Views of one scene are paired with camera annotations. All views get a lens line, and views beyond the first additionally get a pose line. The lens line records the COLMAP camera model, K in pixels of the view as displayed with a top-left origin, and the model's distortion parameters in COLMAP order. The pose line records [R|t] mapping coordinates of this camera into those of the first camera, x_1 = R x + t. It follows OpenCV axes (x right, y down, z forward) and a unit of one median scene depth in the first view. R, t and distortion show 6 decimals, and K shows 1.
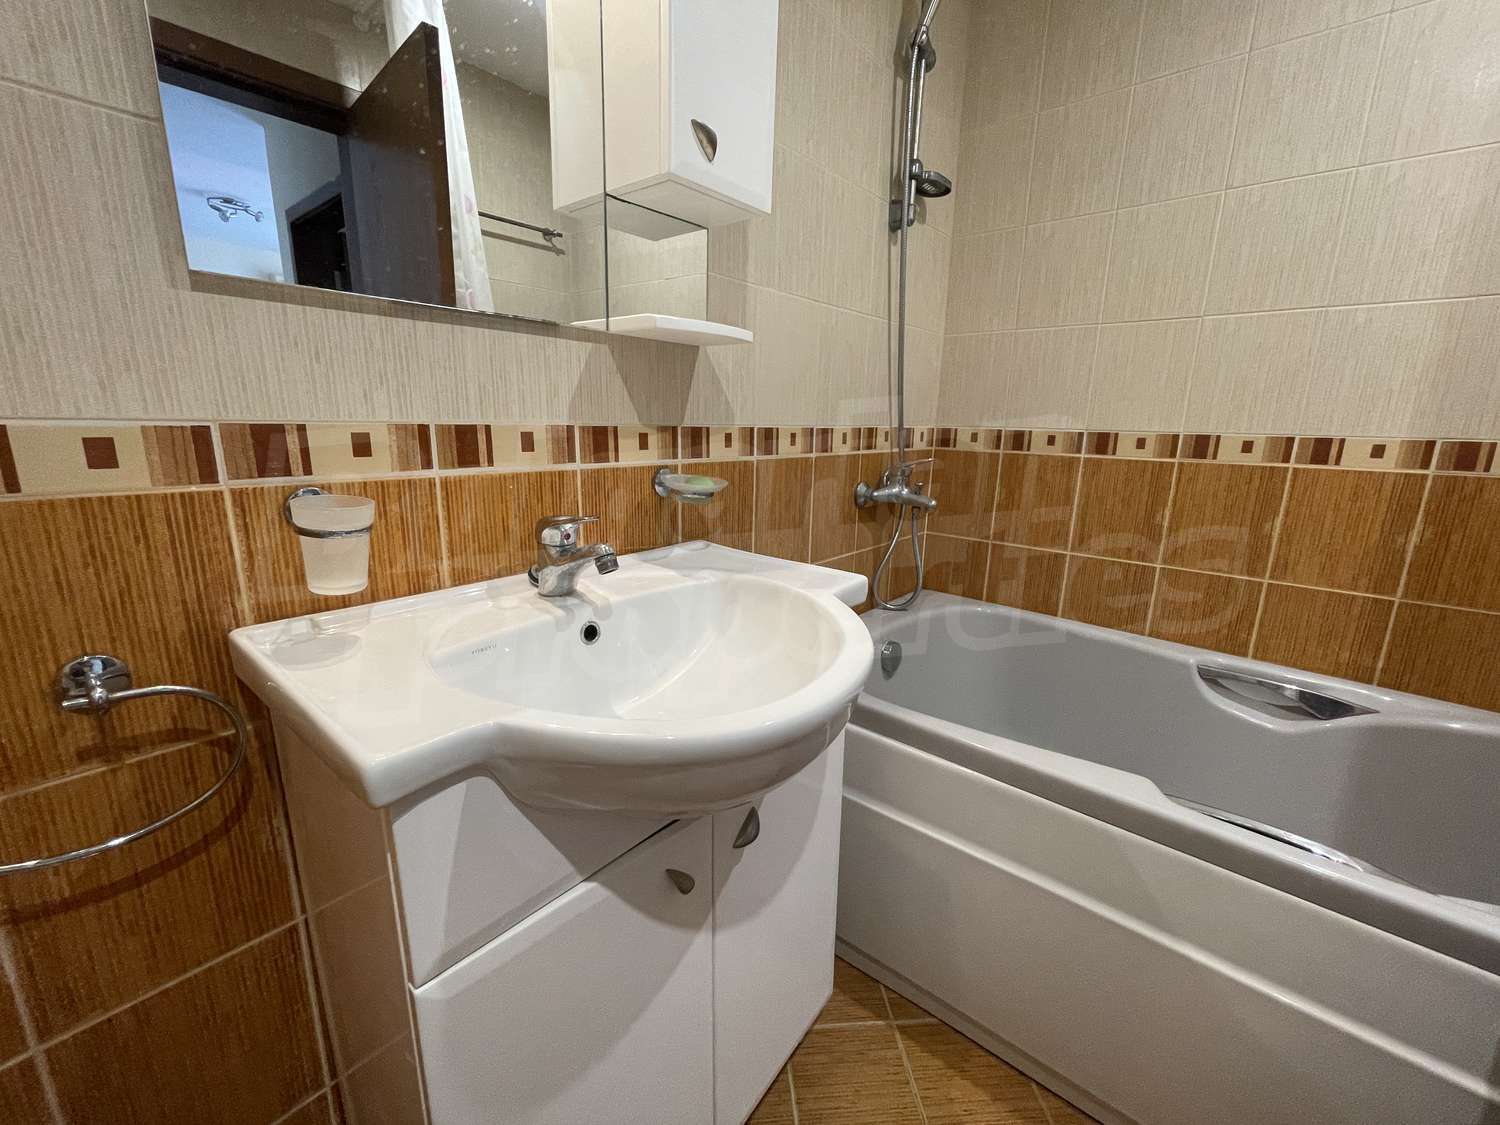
lens RADIAL K [[605.8, 0, 747.9], [0, 605.8, 565.5], [0, 0, 1]] dist [-0.008109, 0.003729]
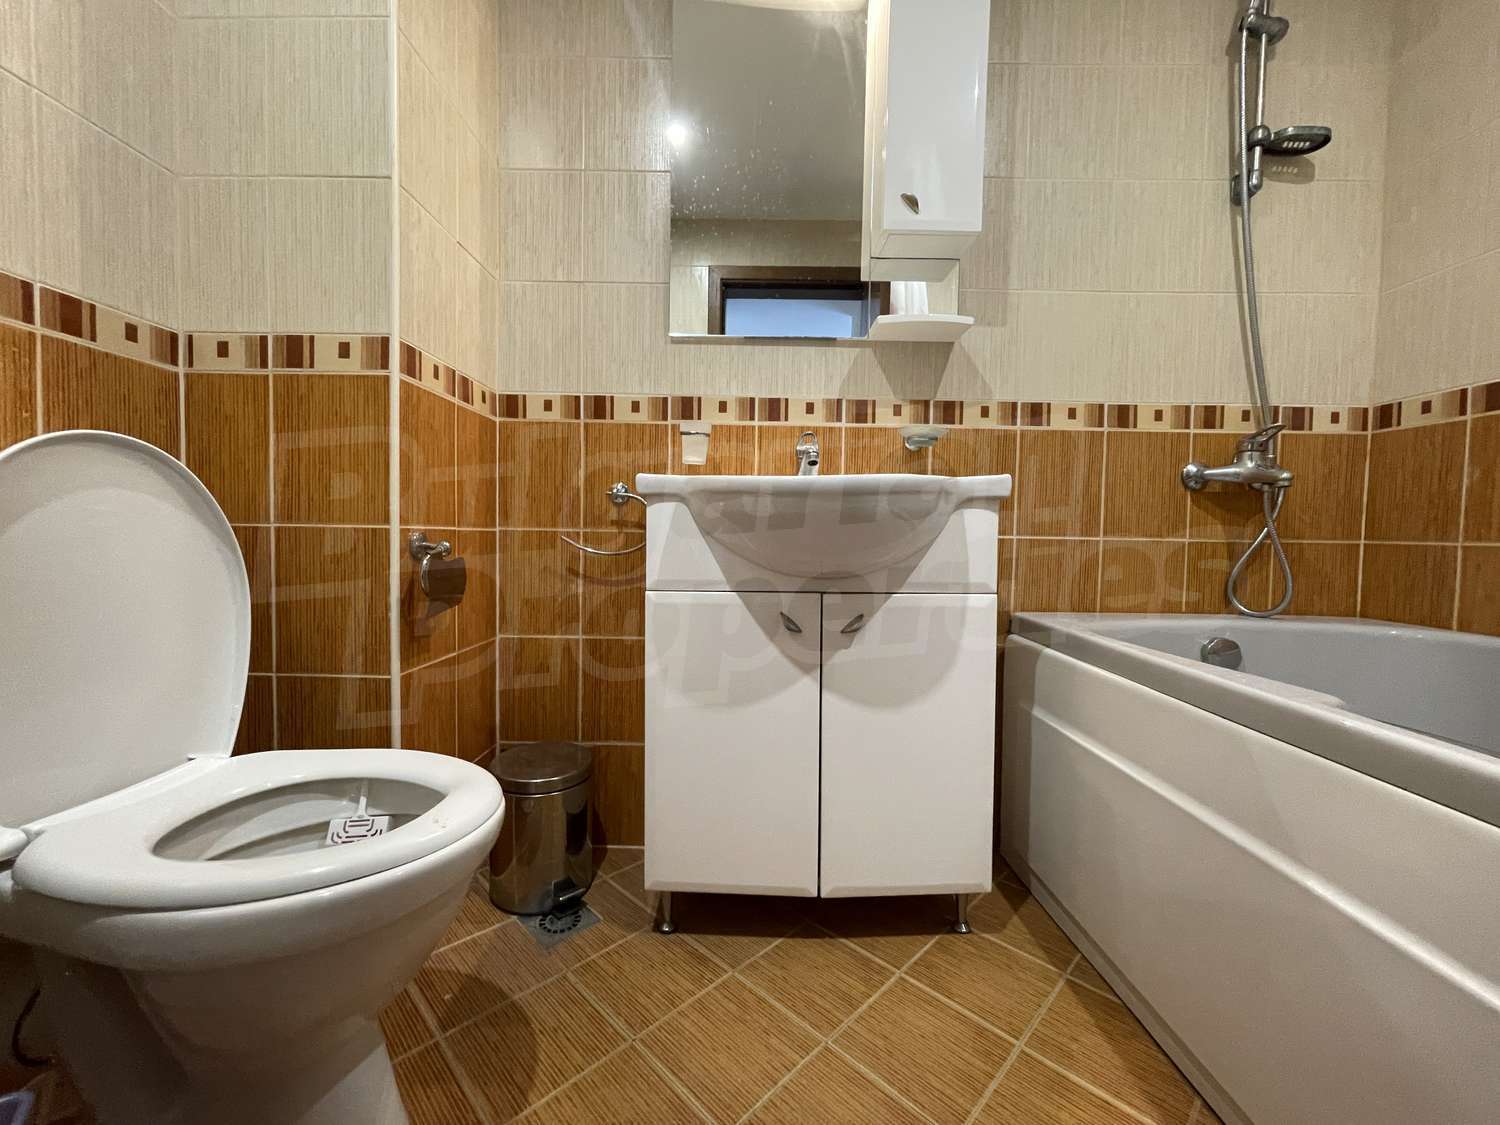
lens RADIAL K [[605.8, 0, 747.9], [0, 605.8, 565.5], [0, 0, 1]] dist [-0.008109, 0.003729]
pose [[0.650619, 0.031633, -0.758745, 0.735200], [-0.179918, 0.977107, -0.113541, 0.402101], [0.737783, 0.210383, 0.641416, -0.114361]]
